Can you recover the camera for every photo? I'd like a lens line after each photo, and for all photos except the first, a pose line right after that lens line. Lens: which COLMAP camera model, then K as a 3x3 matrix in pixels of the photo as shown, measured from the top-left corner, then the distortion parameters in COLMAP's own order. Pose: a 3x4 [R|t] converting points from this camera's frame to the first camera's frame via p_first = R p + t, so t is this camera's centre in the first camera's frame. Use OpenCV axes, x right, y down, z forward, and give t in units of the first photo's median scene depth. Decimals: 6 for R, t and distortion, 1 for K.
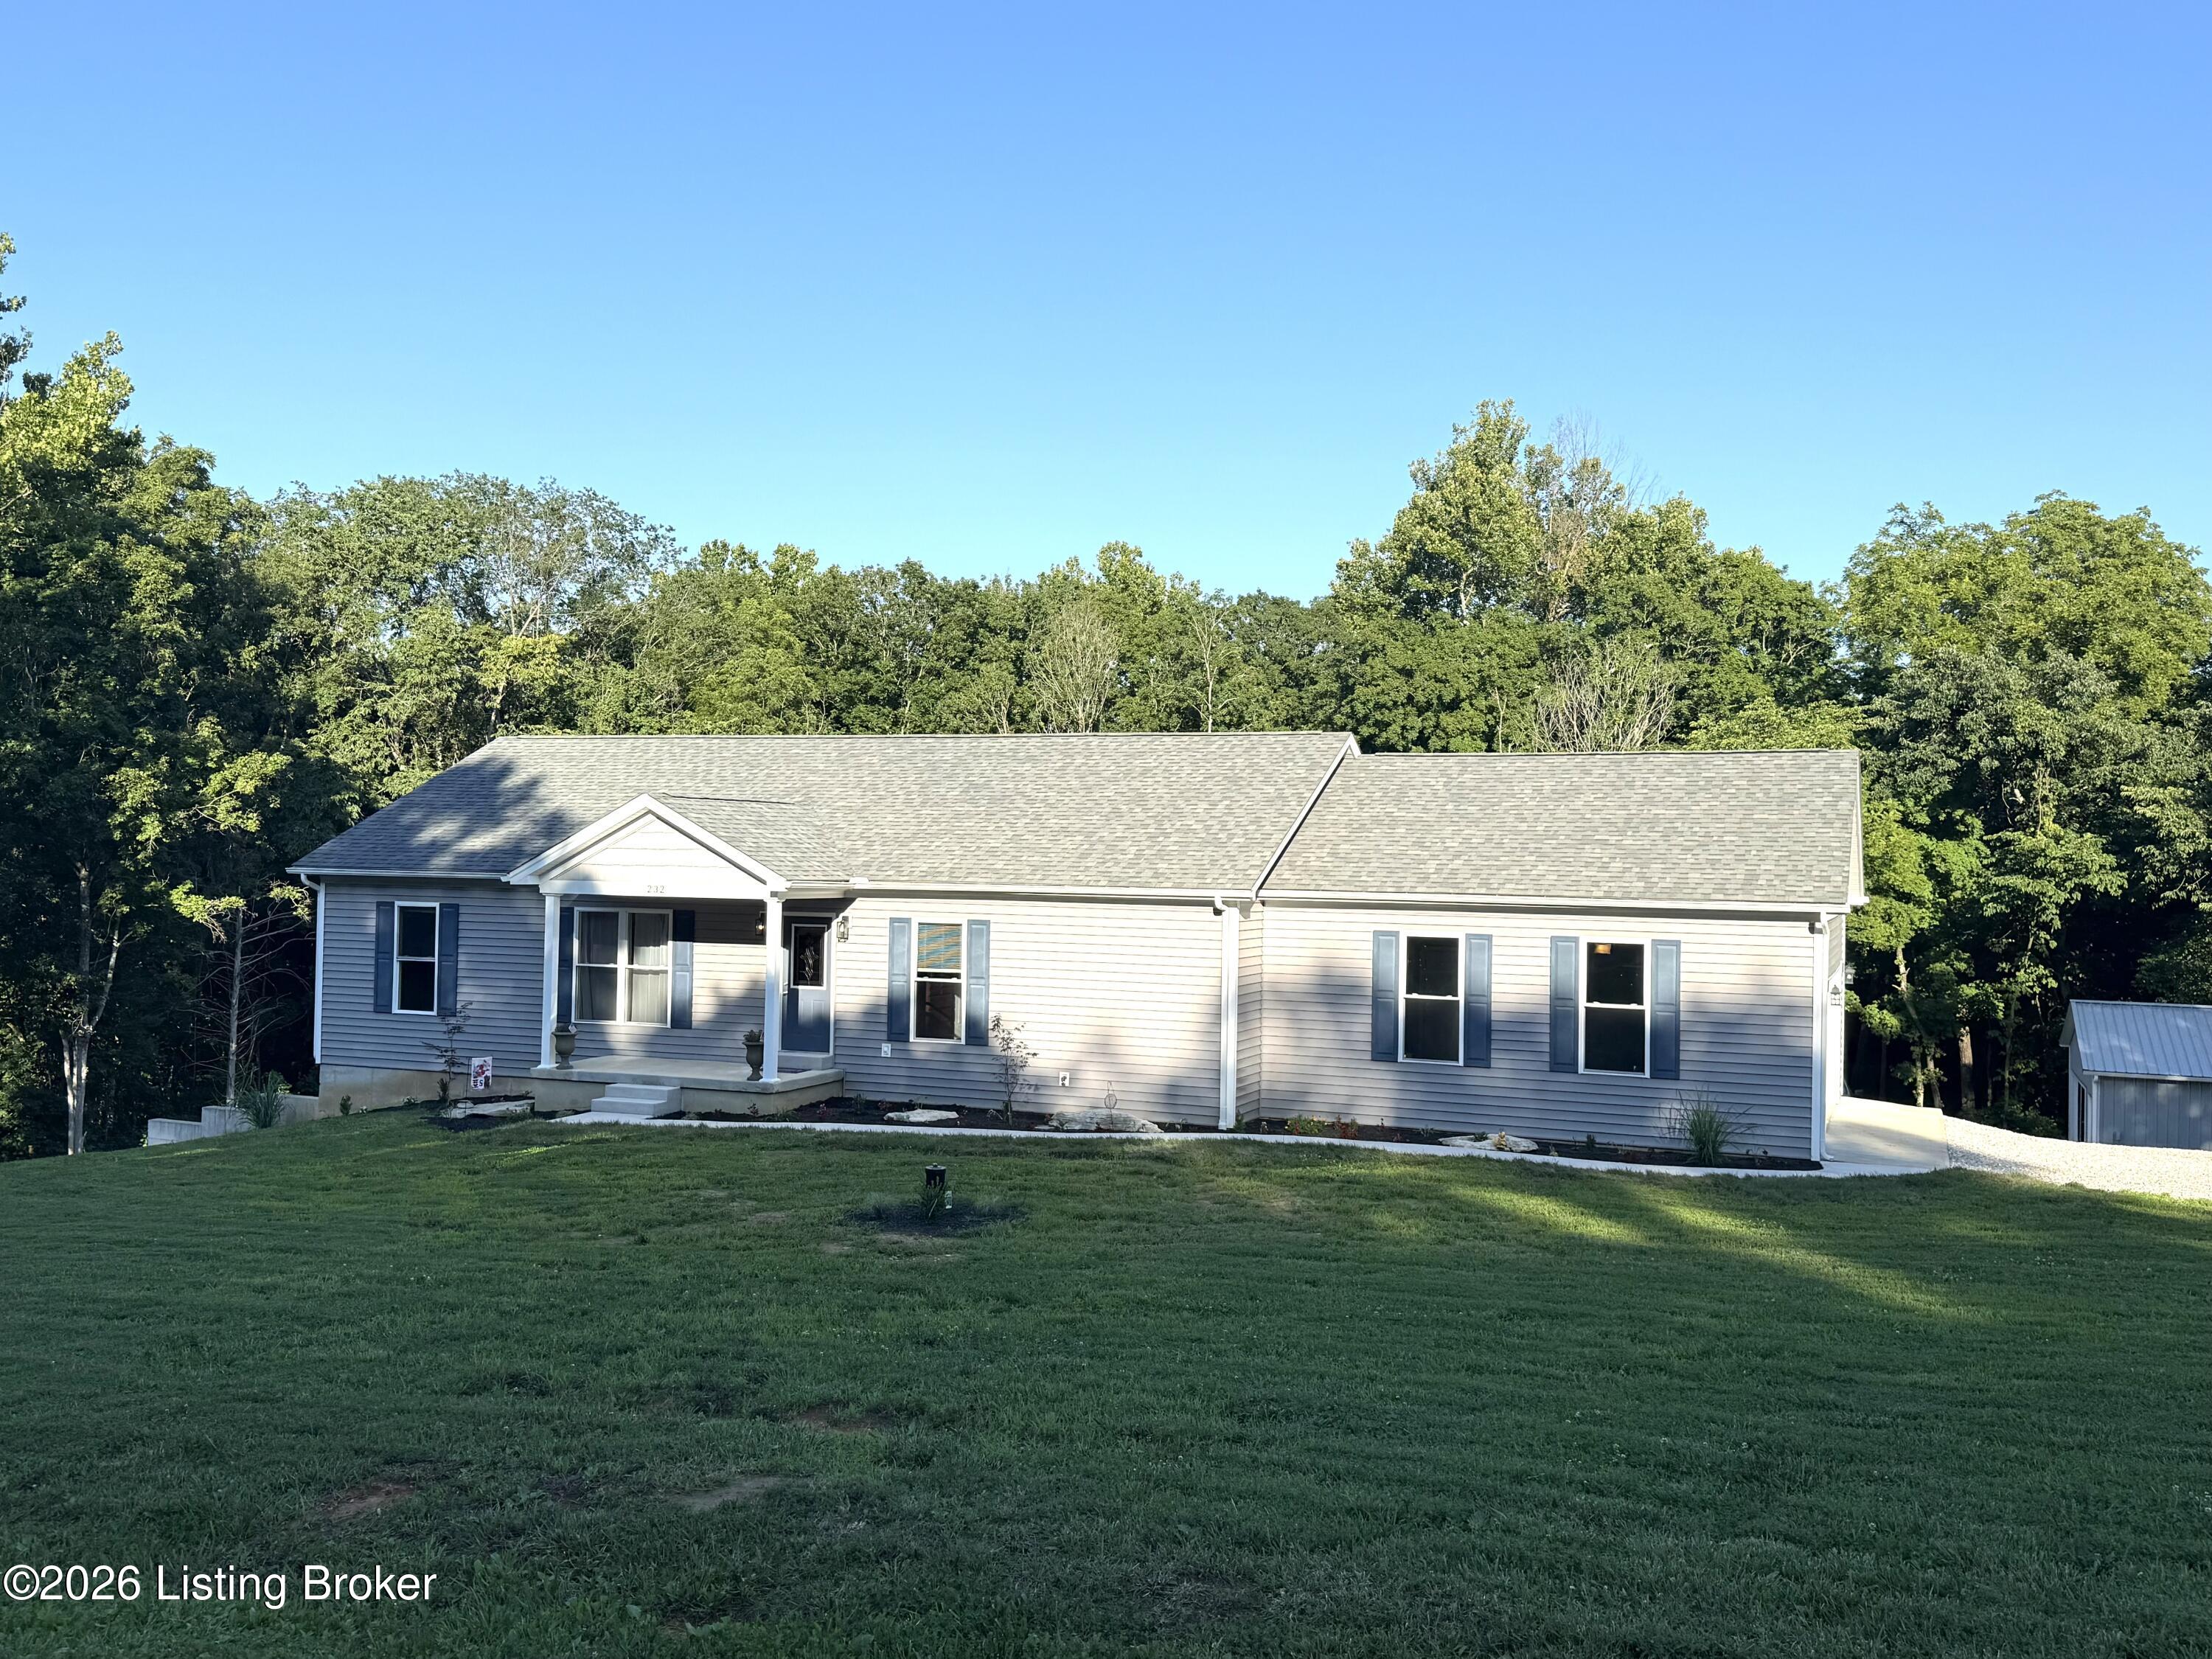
lens RADIAL K [[1962.0, 0, 1144.3], [0, 1962.0, 842.7], [0, 0, 1]] dist [0.113732, -0.166392]
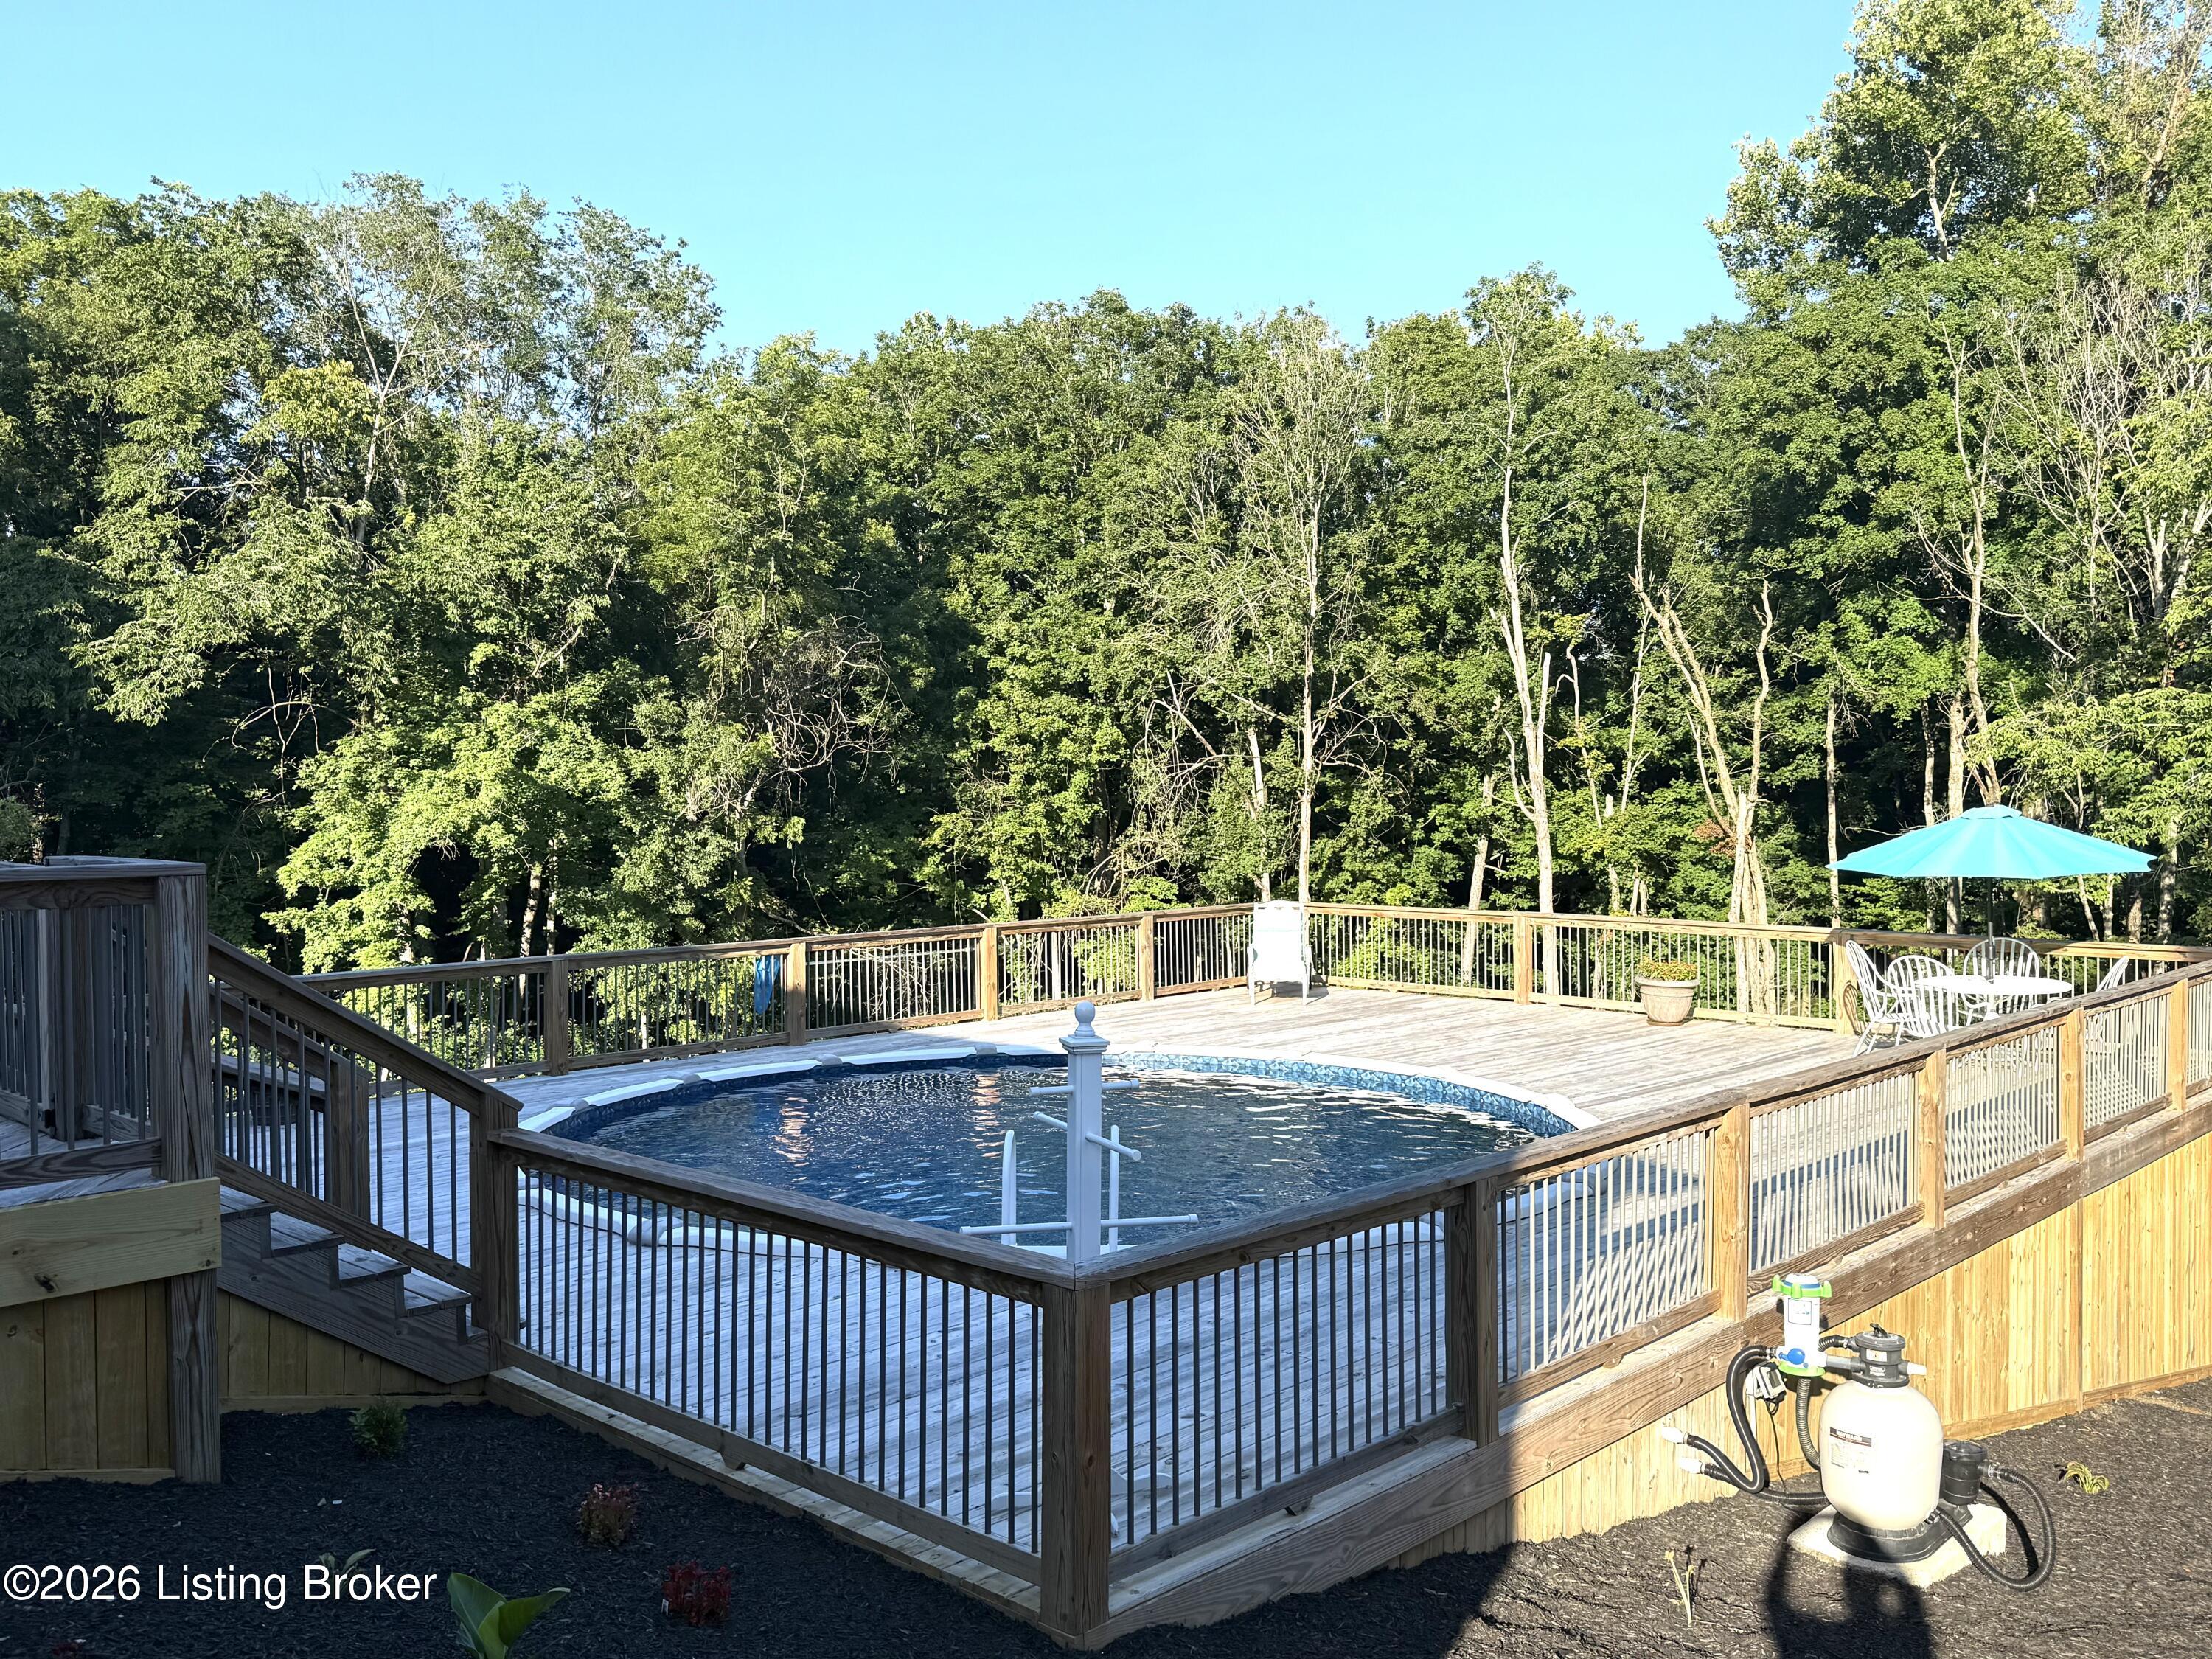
lens RADIAL K [[1930.7, 0, 1099.8], [0, 1930.7, 832.6], [0, 0, 1]] dist [0.117562, -0.136658]
pose [[0.921397, -0.015720, -0.388304, 0.235268], [0.024494, 0.999544, 0.017656, 0.060176], [0.387849, -0.025779, 0.921362, 0.566826]]
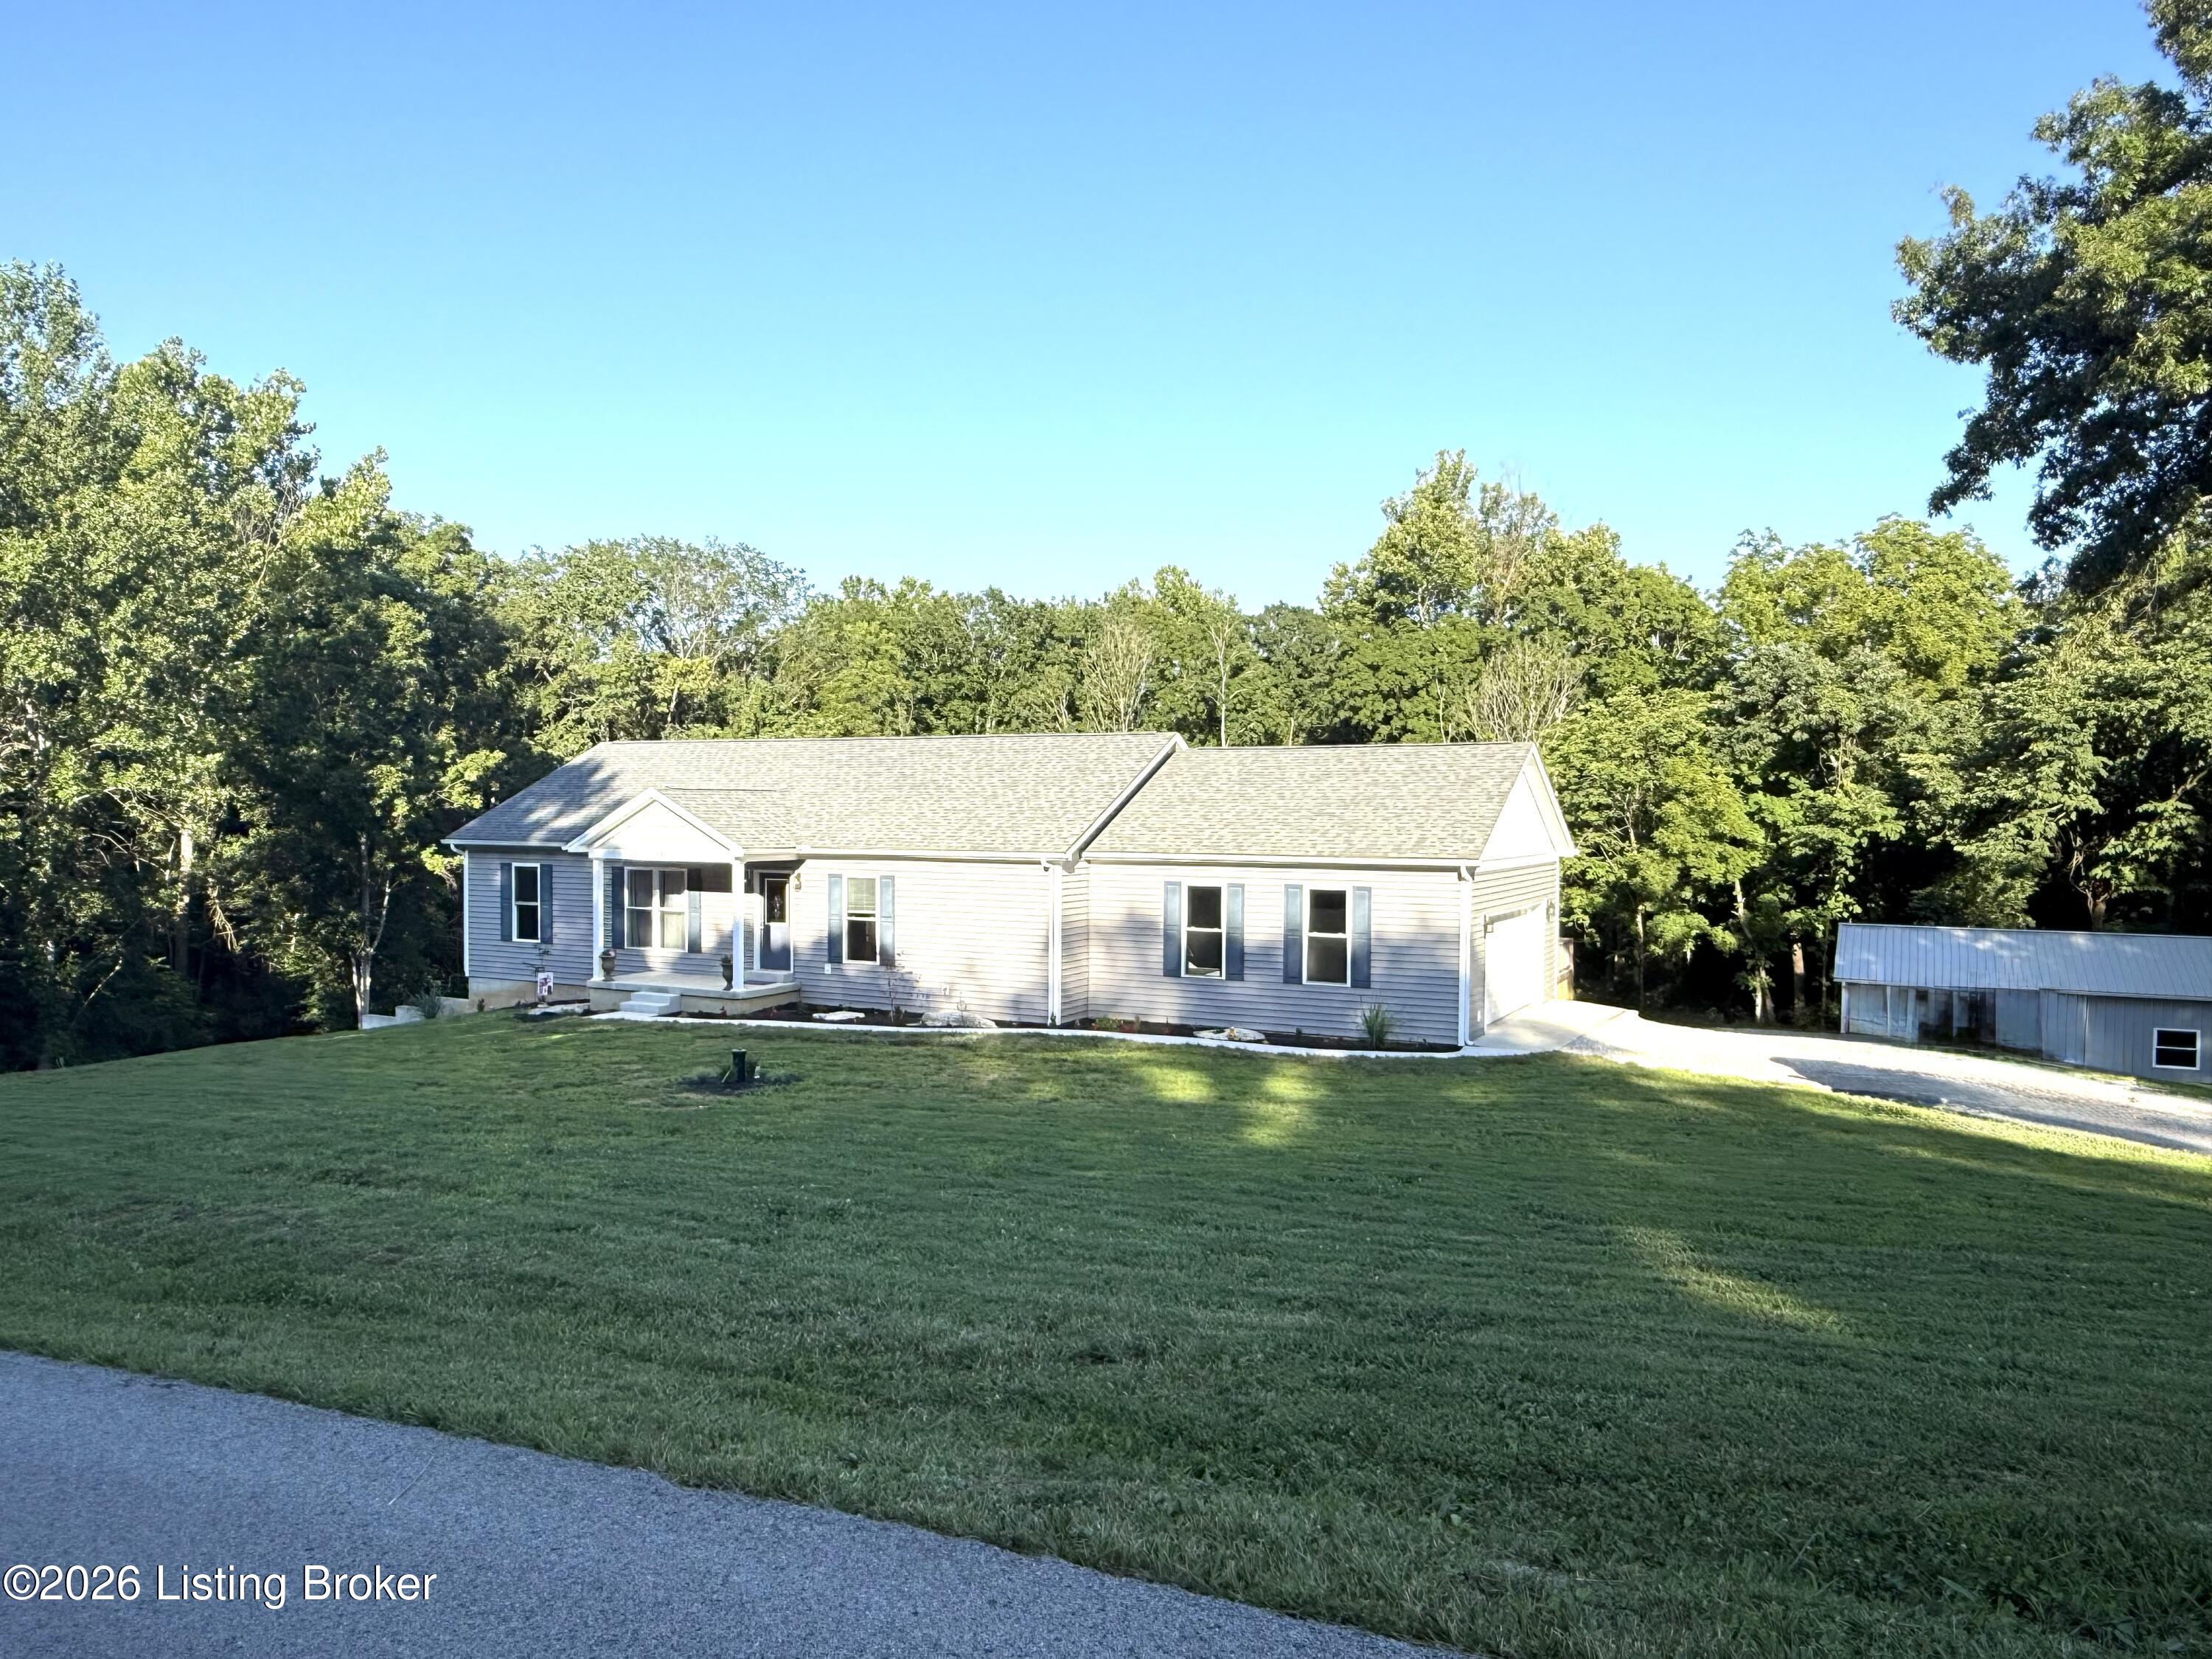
lens RADIAL K [[1585.4, 0, 1123.1], [0, 1585.4, 845.9], [0, 0, 1]] dist [0.004943, 0.003225]
pose [[0.995535, -0.009783, -0.093880, 0.098530], [0.012682, 0.999459, 0.030335, -0.007082], [0.093532, -0.031390, 0.995121, -0.051855]]
